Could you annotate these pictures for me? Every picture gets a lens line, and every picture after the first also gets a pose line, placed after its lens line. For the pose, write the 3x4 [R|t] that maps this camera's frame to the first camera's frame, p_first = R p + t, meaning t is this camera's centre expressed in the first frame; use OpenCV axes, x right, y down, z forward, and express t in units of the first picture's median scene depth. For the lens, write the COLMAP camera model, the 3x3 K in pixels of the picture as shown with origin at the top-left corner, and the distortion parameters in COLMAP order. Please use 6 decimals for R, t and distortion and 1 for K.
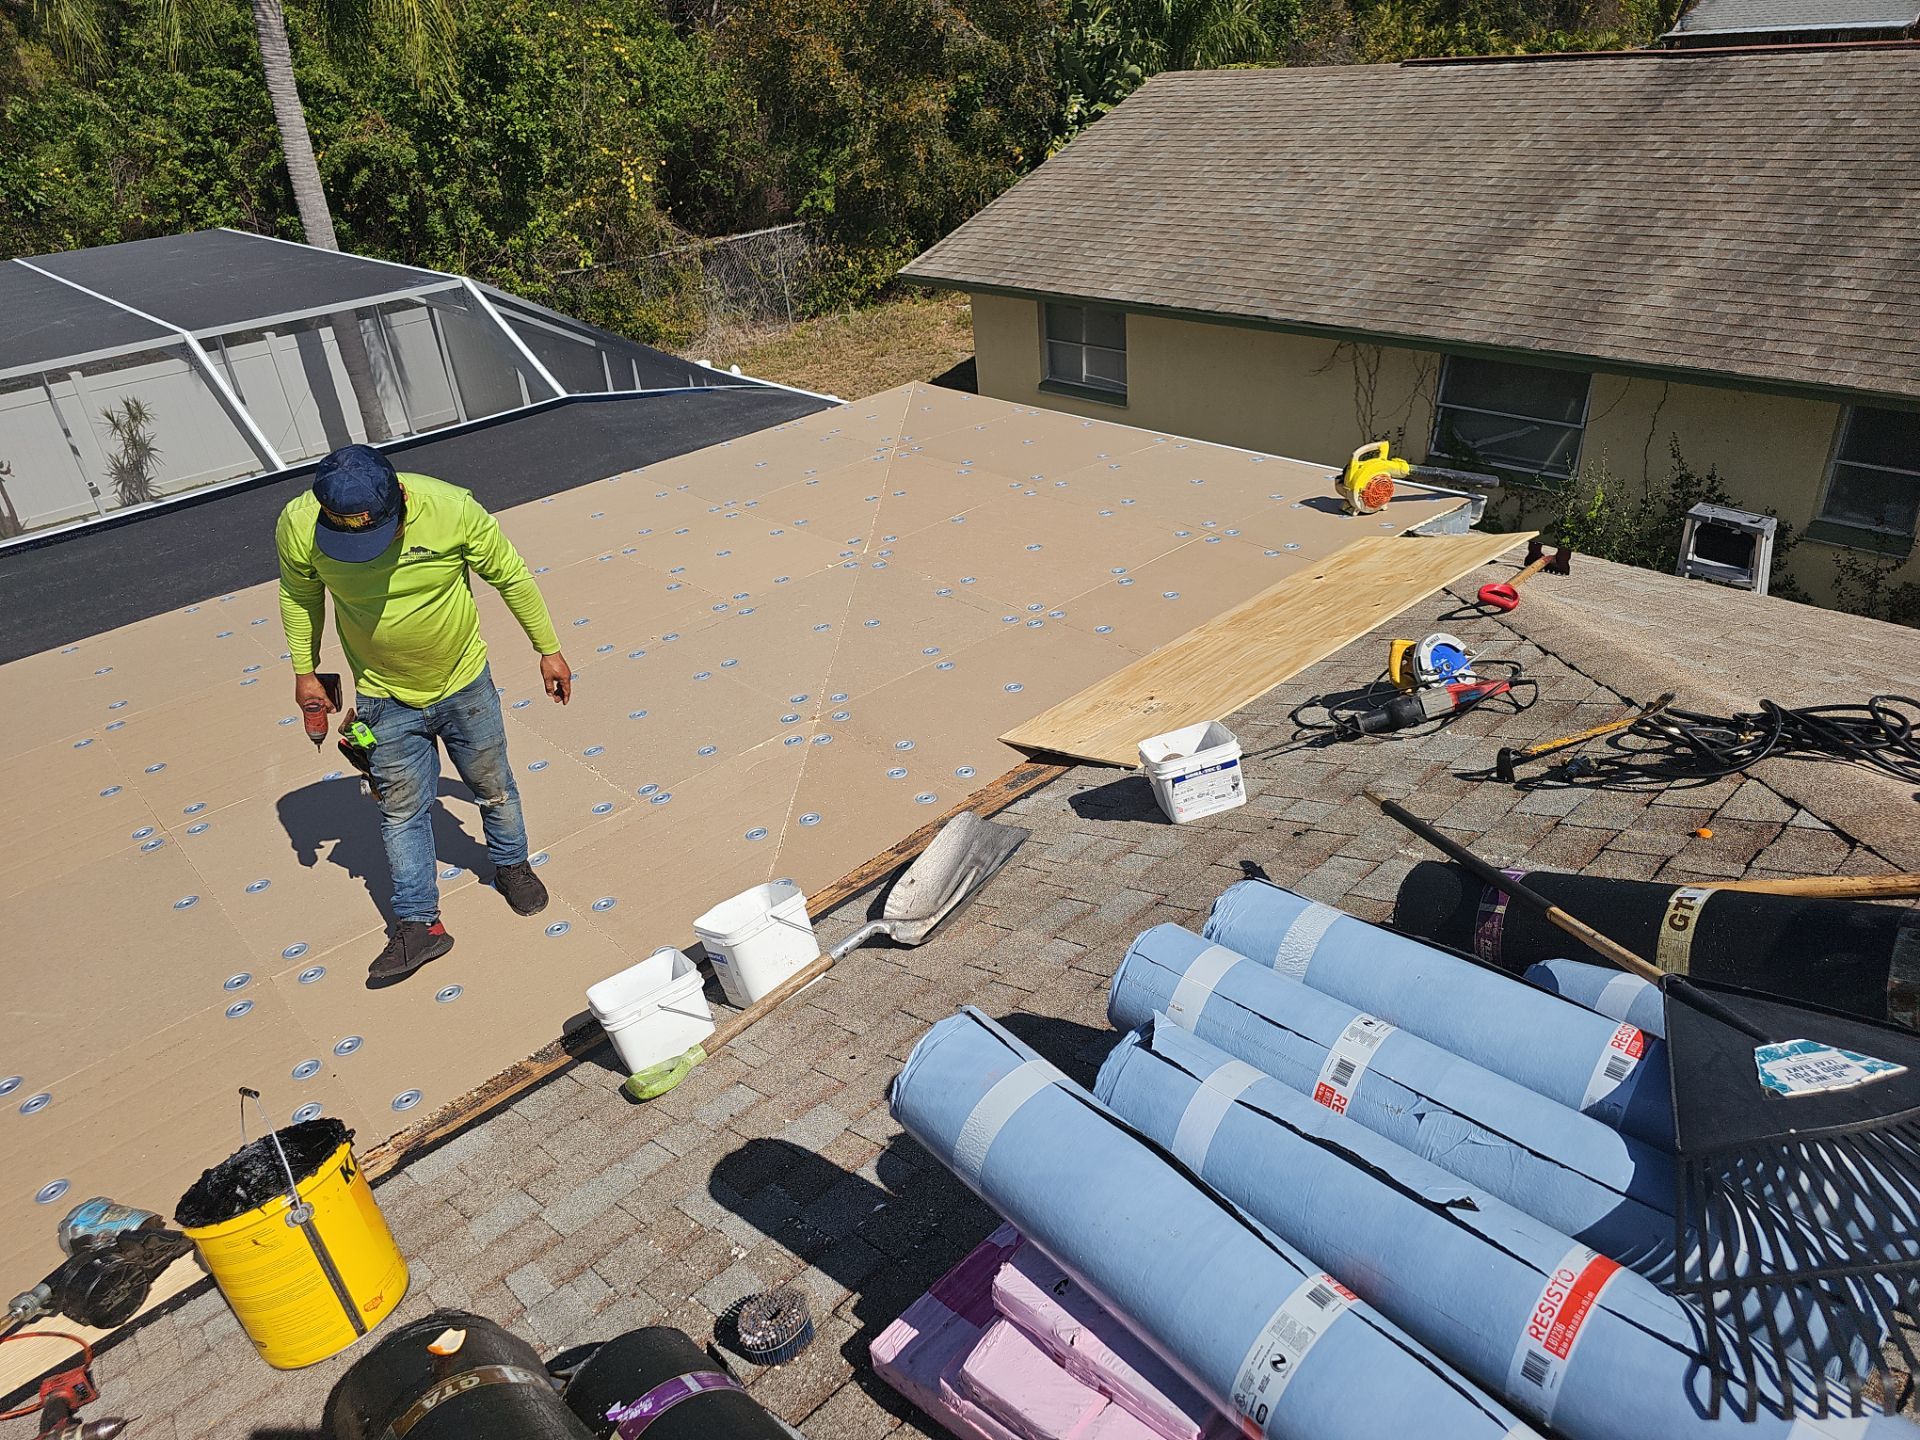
lens RADIAL K [[1271.7, 0, 963.0], [0, 1271.7, 727.5], [0, 0, 1]] dist [0.053002, -0.041983]
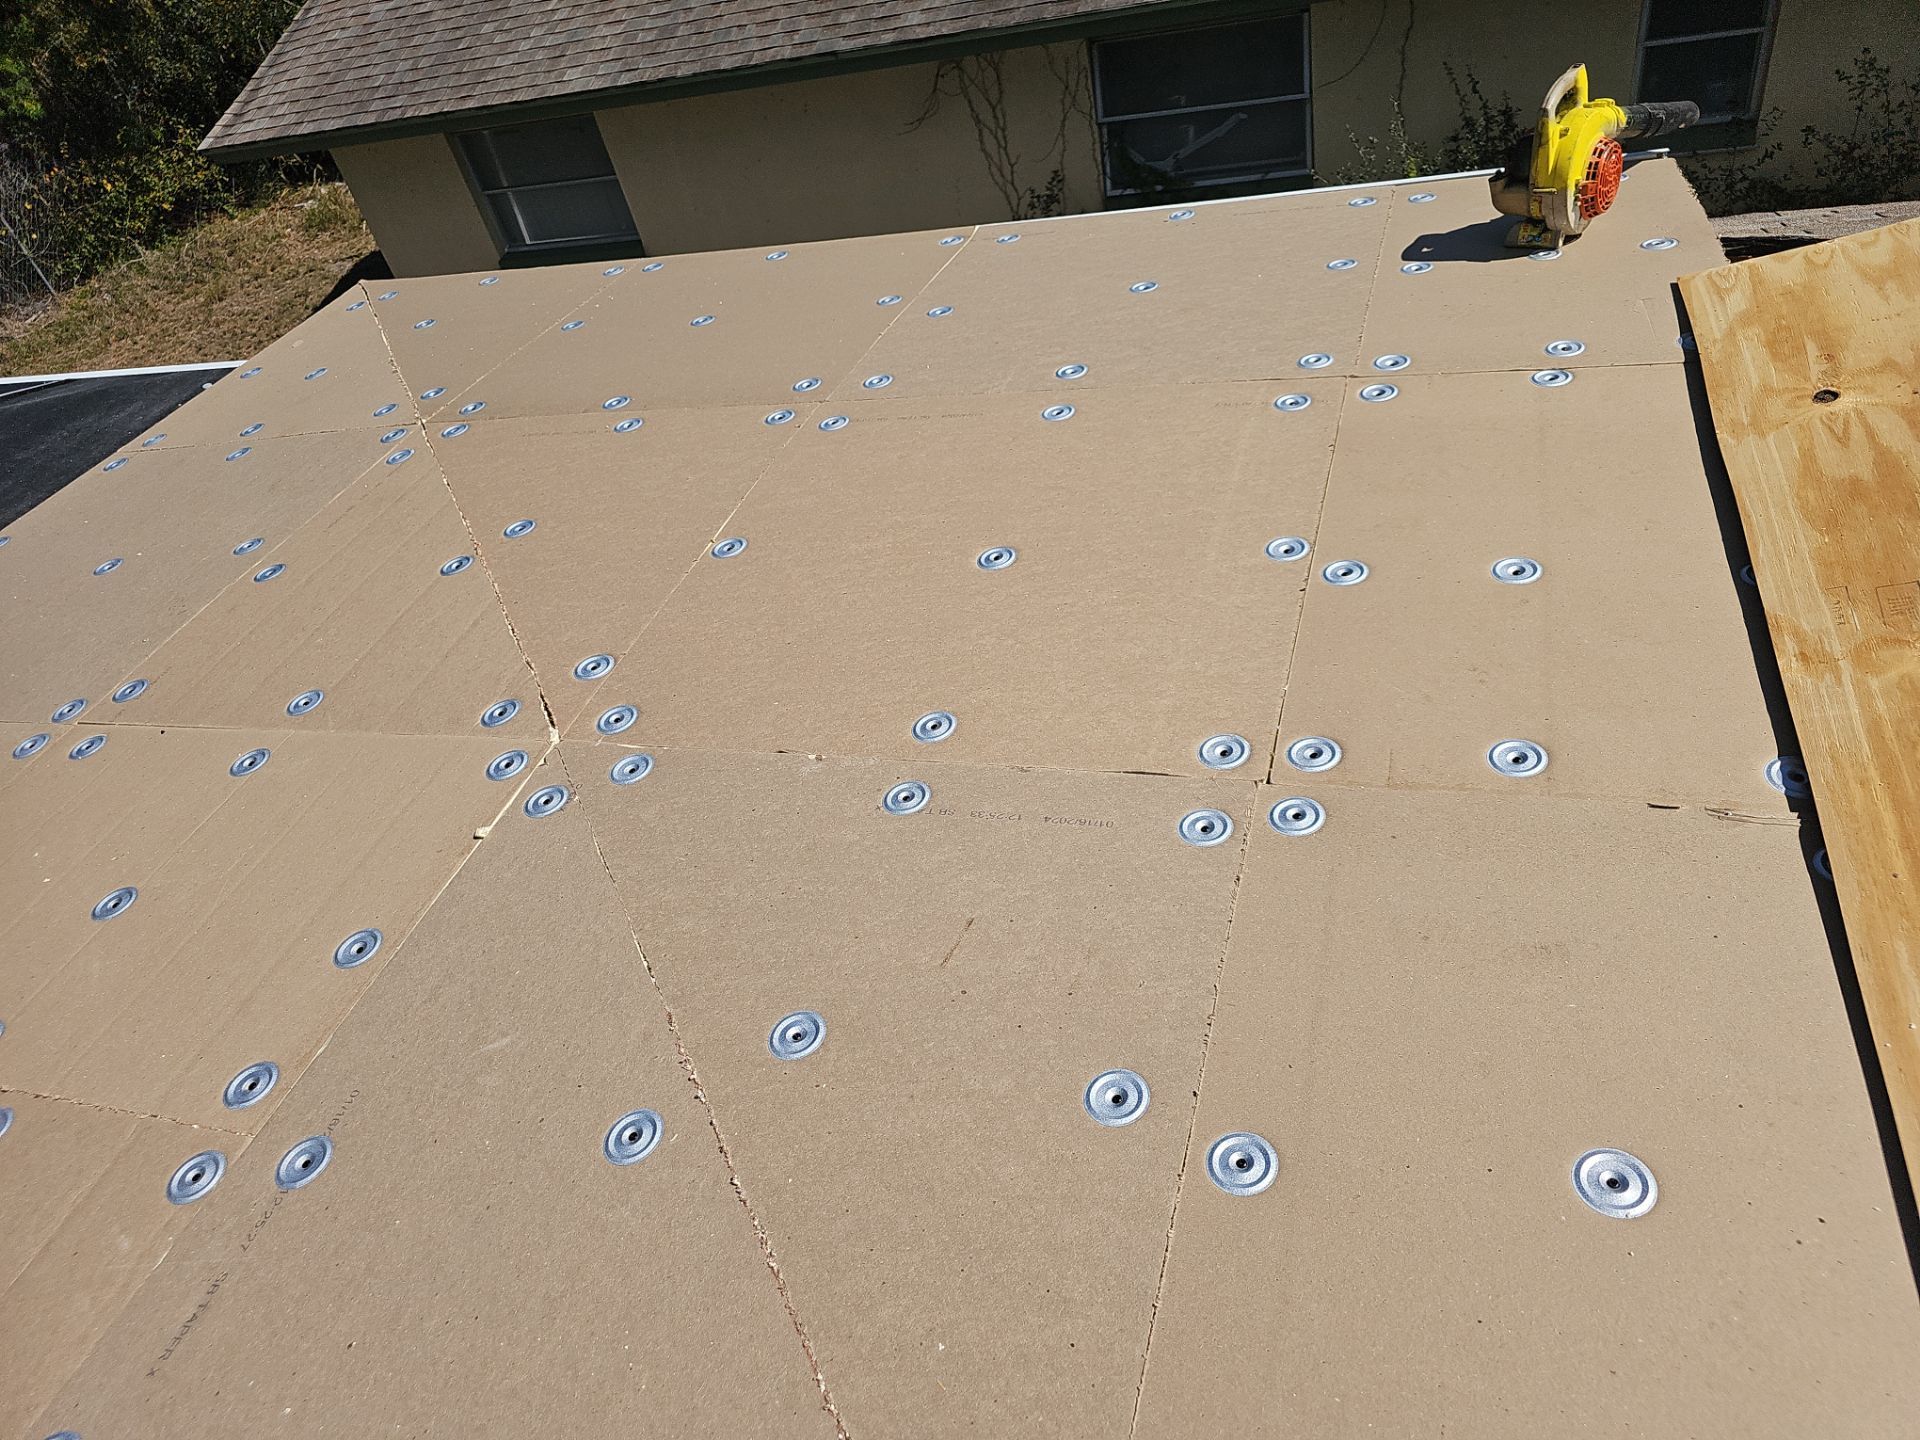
lens RADIAL K [[1271.7, 0, 988.5], [0, 1271.7, 738.5], [0, 0, 1]] dist [0.053002, -0.041983]
pose [[0.858597, -0.399537, 0.321218, -0.045133], [0.360069, 0.916001, 0.176896, -0.081105], [-0.364913, -0.036222, 0.930337, 0.324173]]
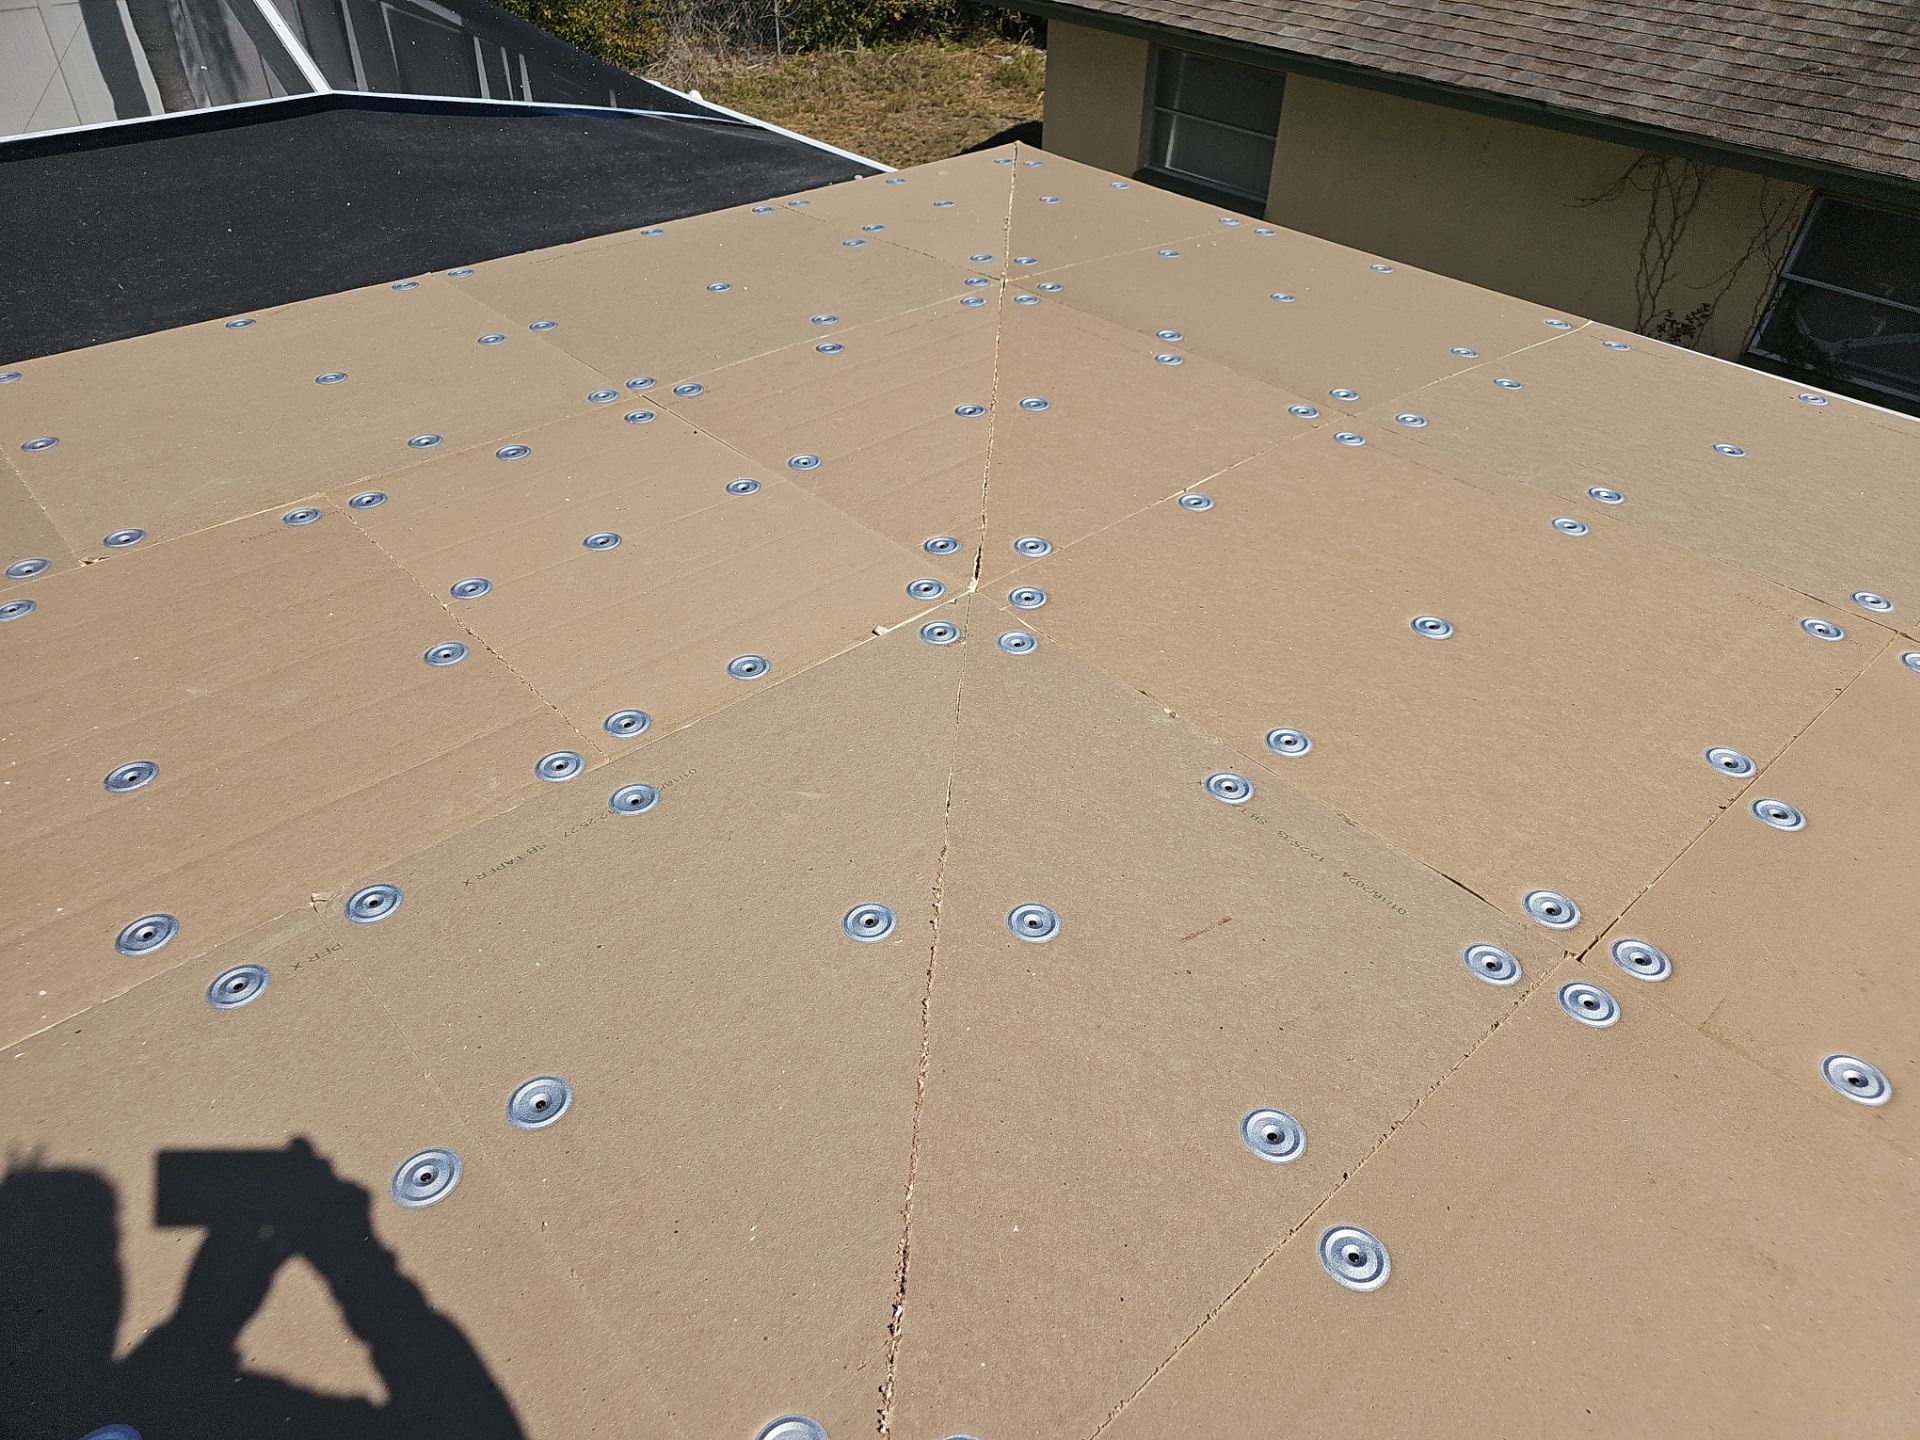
lens RADIAL K [[1271.7, 0, 981.0], [0, 1271.7, 734.3], [0, 0, 1]] dist [0.053002, -0.041983]
pose [[0.994483, 0.085908, 0.060197, -0.048247], [-0.094133, 0.984085, 0.150719, -0.078490], [-0.046291, -0.155554, 0.986742, 0.316362]]
